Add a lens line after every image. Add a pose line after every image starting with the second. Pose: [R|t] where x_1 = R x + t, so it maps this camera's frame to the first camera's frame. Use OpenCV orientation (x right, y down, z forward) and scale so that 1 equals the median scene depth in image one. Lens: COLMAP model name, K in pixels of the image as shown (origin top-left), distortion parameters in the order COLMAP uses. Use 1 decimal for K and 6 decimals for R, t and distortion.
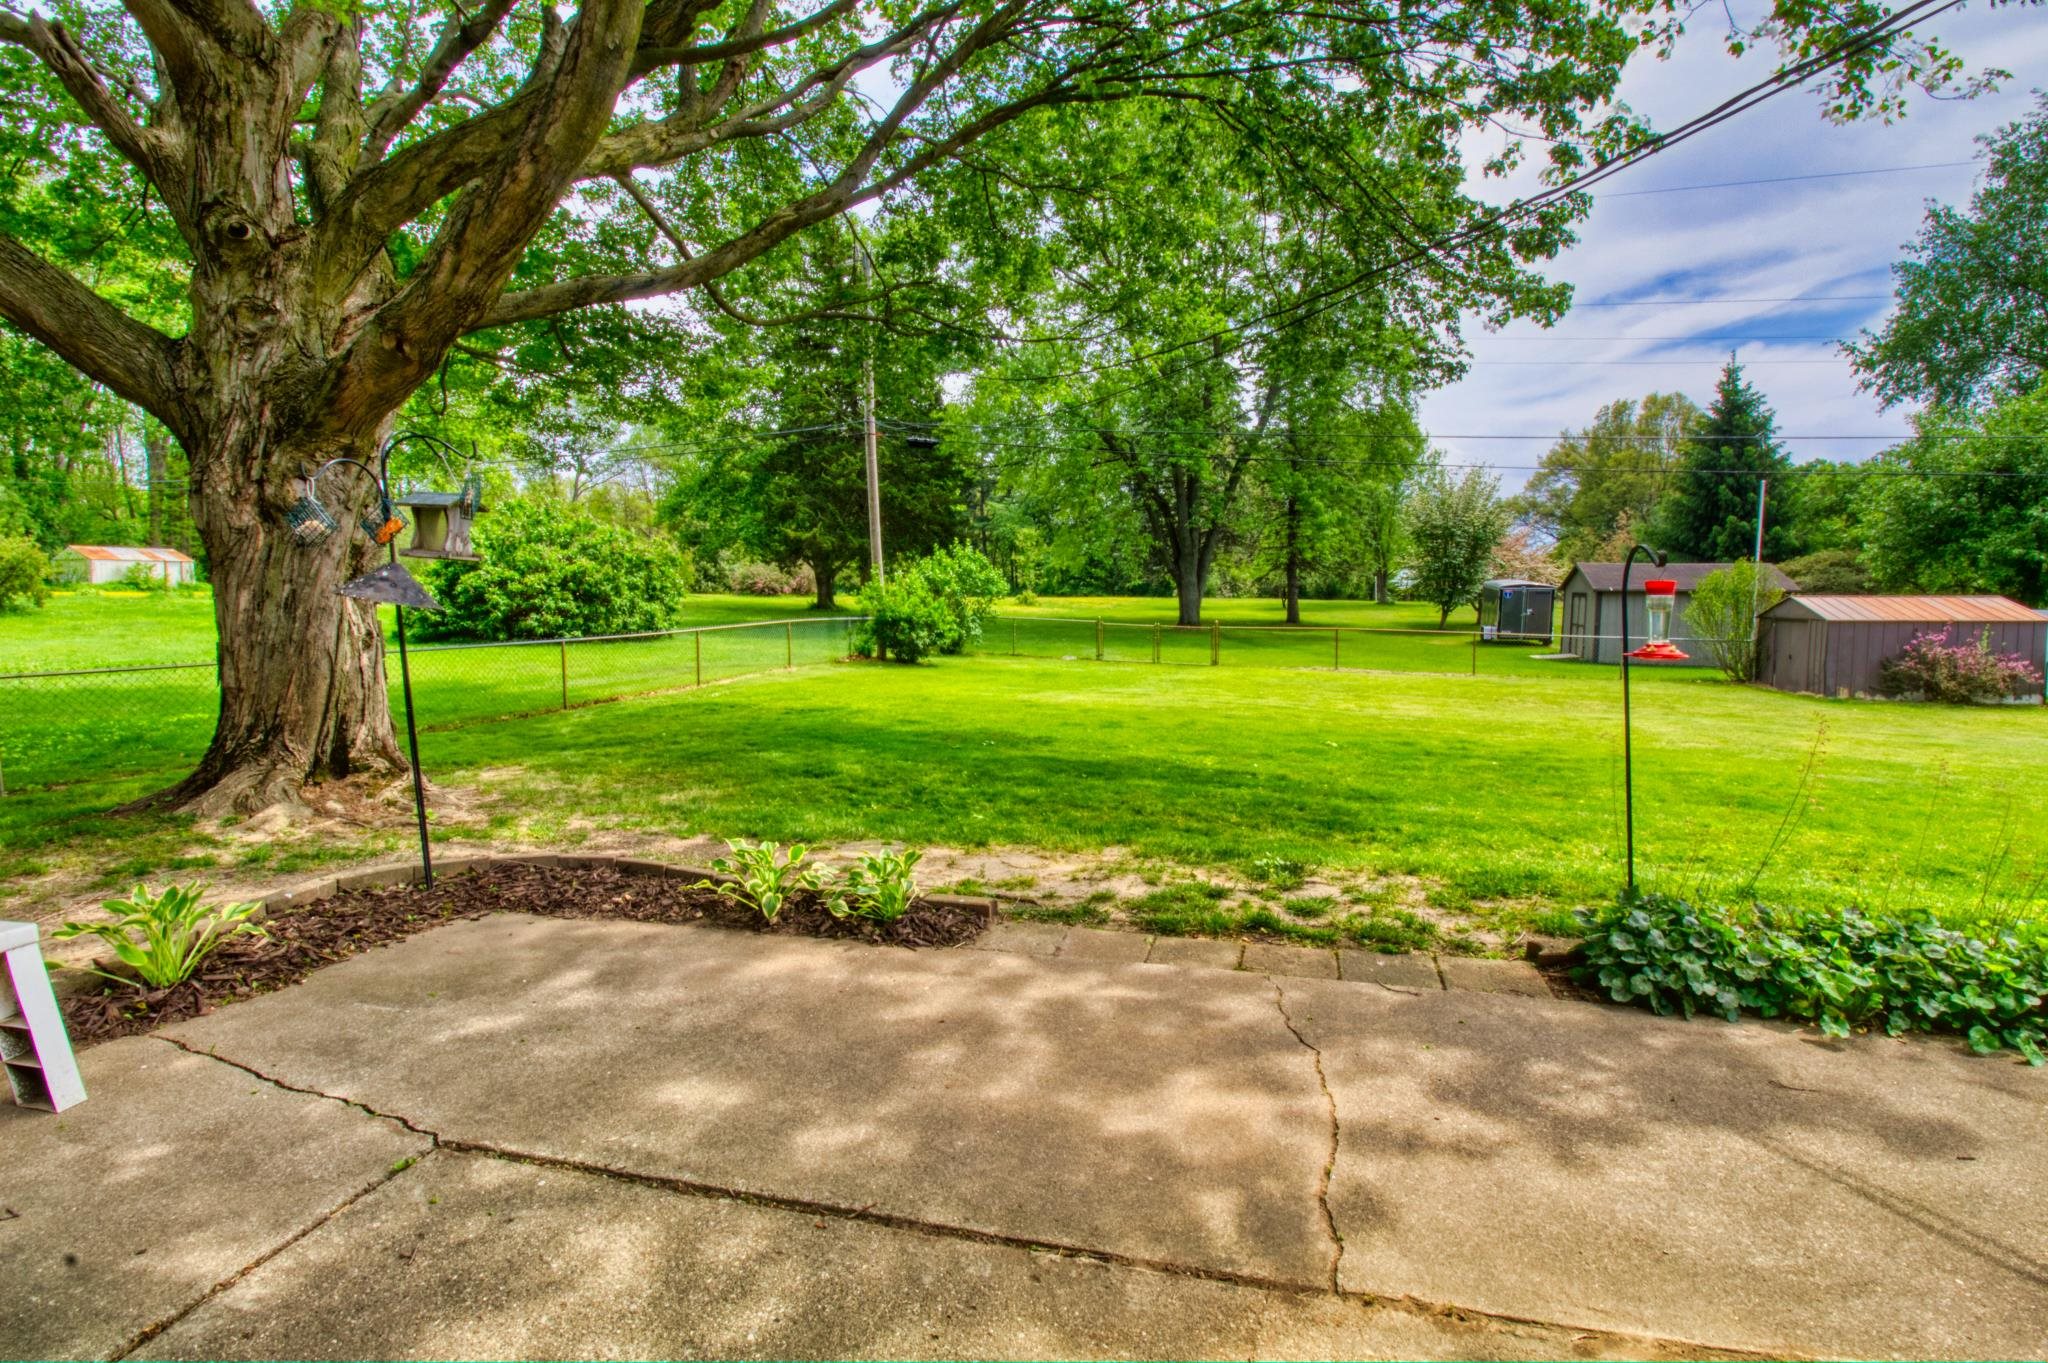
lens RADIAL K [[985.5, 0, 1027.4], [0, 985.5, 692.7], [0, 0, 1]] dist [-0.013384, -0.005269]
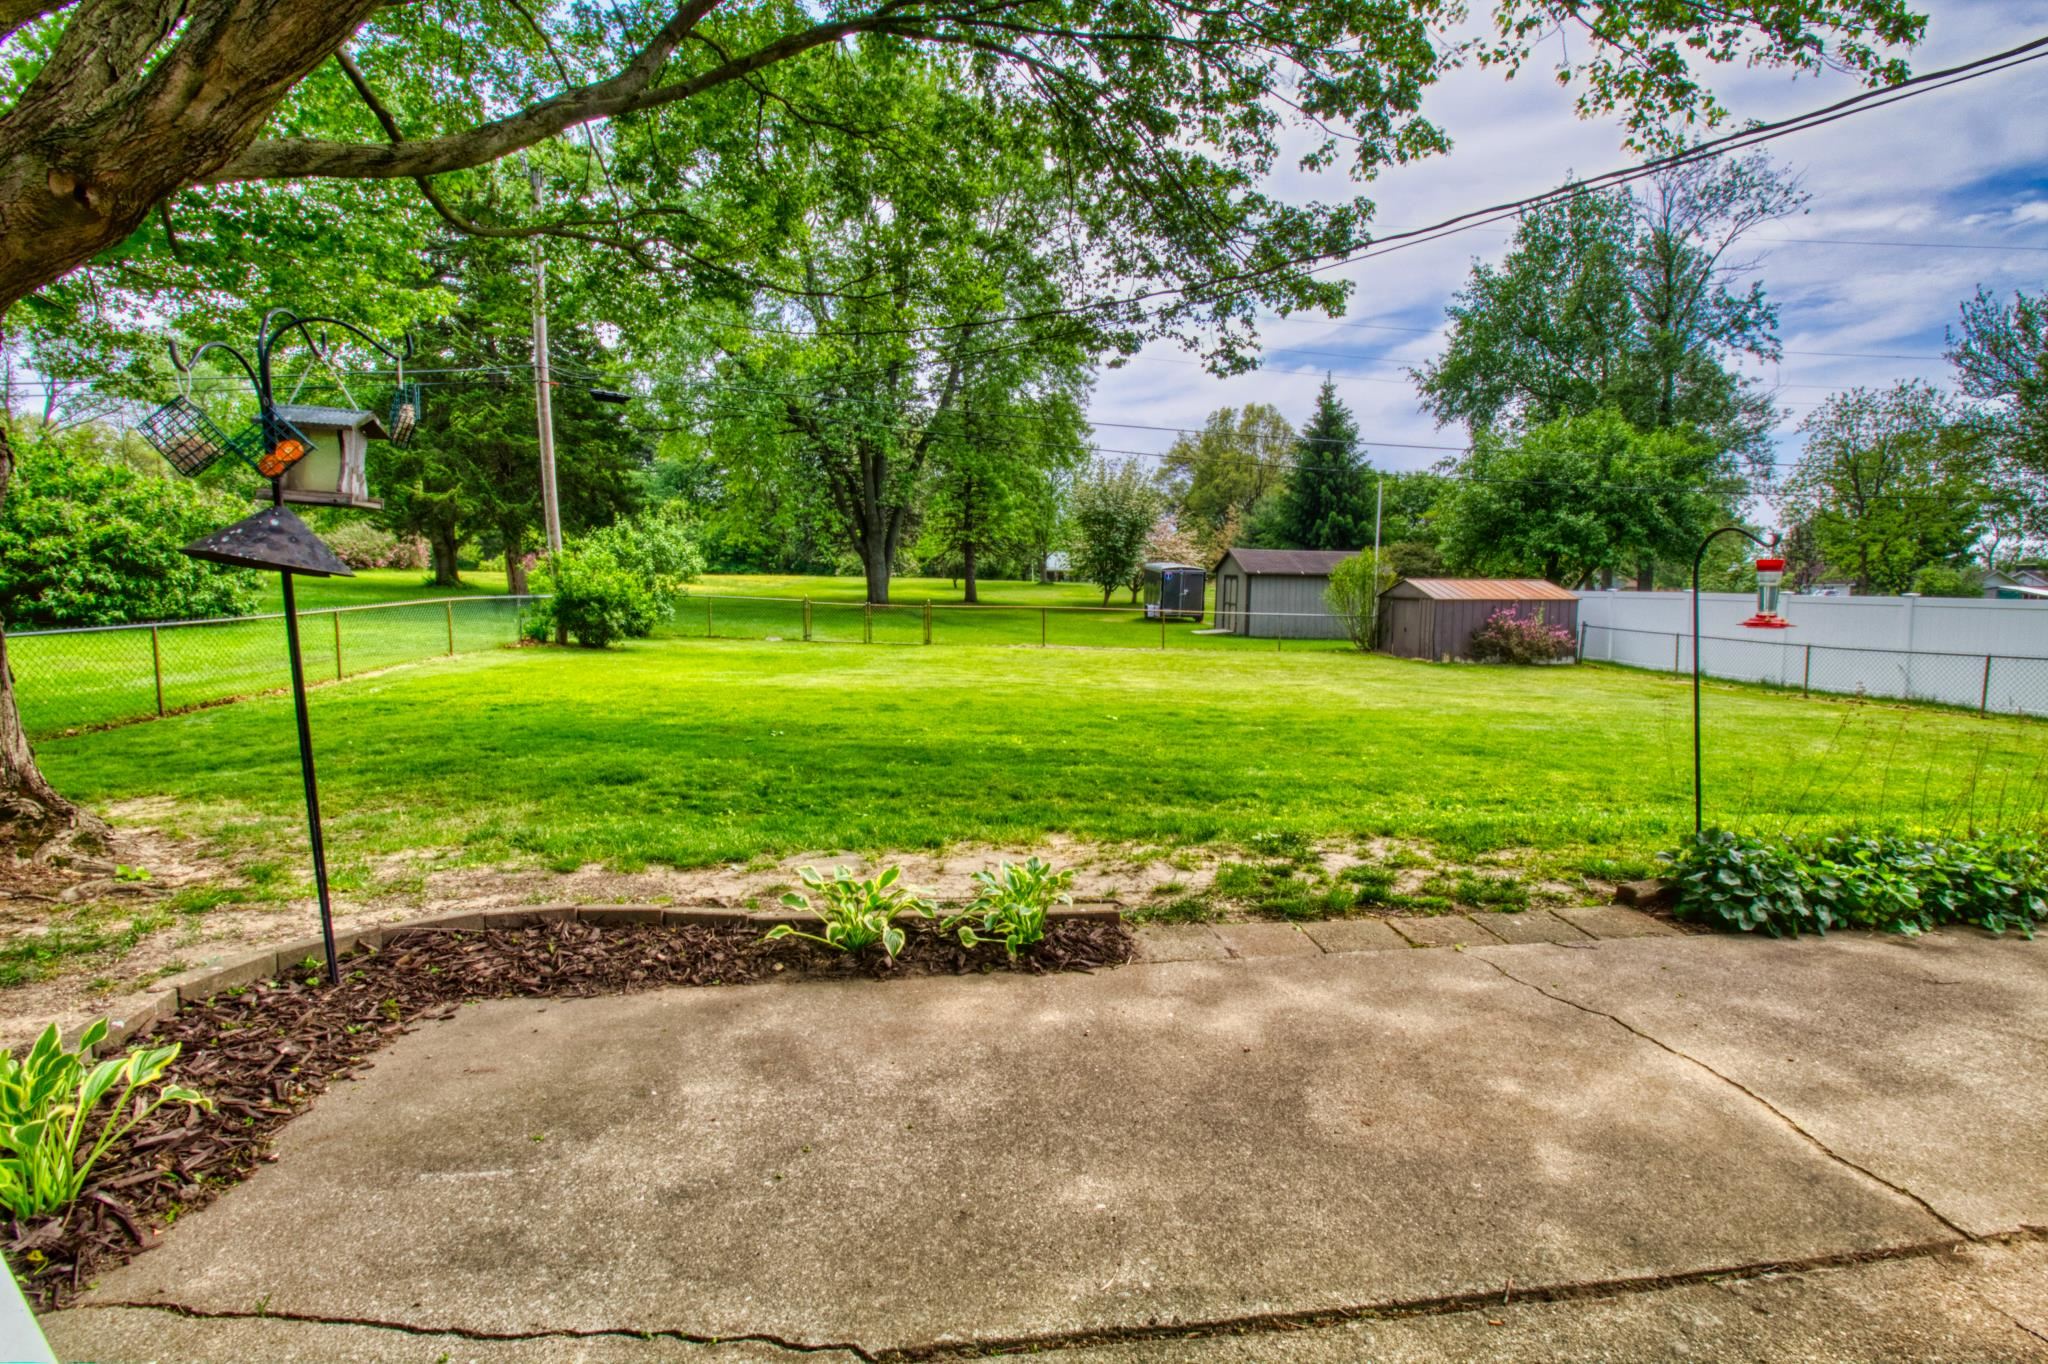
lens RADIAL K [[985.5, 0, 1022.0], [0, 985.5, 681.7], [0, 0, 1]] dist [-0.013384, -0.005269]
pose [[0.927632, -0.029900, 0.372296, -0.091692], [0.026497, 0.999547, 0.014254, -0.001763], [-0.372553, -0.003358, 0.928005, 0.041078]]
